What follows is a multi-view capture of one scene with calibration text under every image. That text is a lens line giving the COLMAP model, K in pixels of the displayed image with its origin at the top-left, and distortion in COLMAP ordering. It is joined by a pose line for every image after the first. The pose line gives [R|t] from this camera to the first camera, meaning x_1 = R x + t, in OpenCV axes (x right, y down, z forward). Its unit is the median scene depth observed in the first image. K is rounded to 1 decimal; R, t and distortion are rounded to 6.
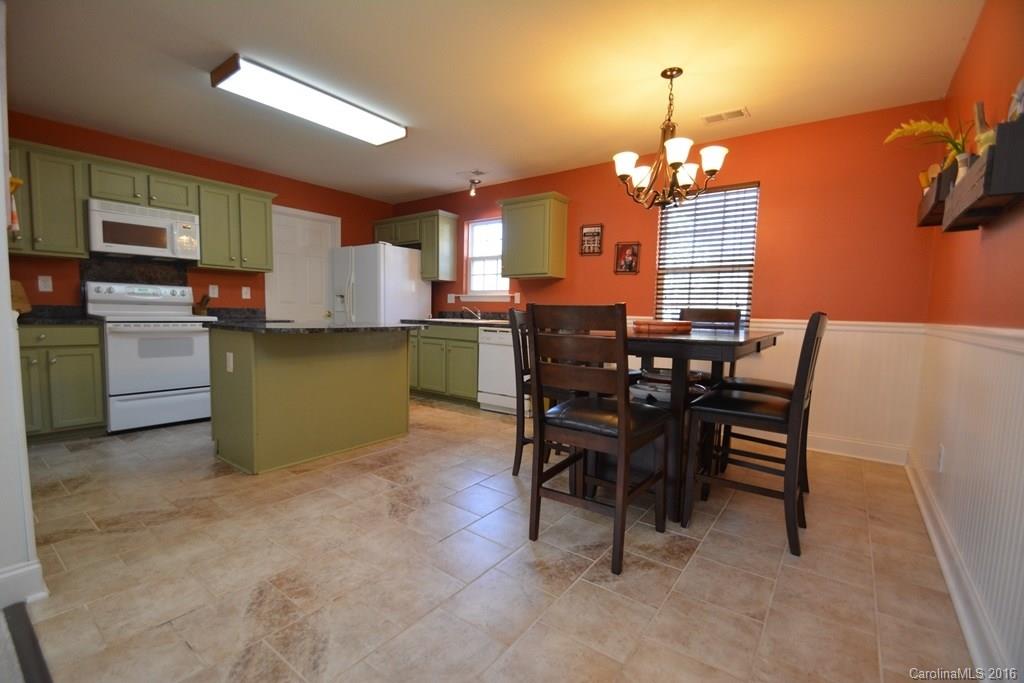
lens RADIAL K [[447.1, 0, 502.0], [0, 447.1, 345.4], [0, 0, 1]] dist [0.013227, -0.018282]
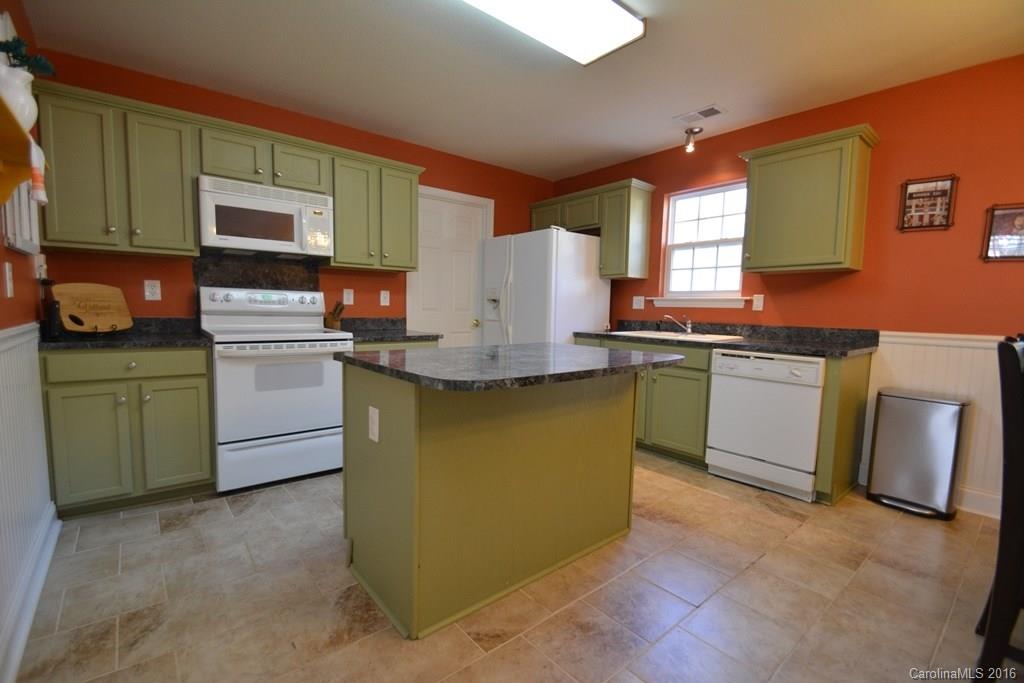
lens RADIAL K [[447.1, 0, 502.0], [0, 447.1, 345.4], [0, 0, 1]] dist [0.013227, -0.018282]
pose [[0.971817, 0.017675, -0.235072, -0.207820], [-0.016707, 0.999842, 0.006107, -0.047739], [0.235143, -0.002007, 0.971959, 0.318064]]
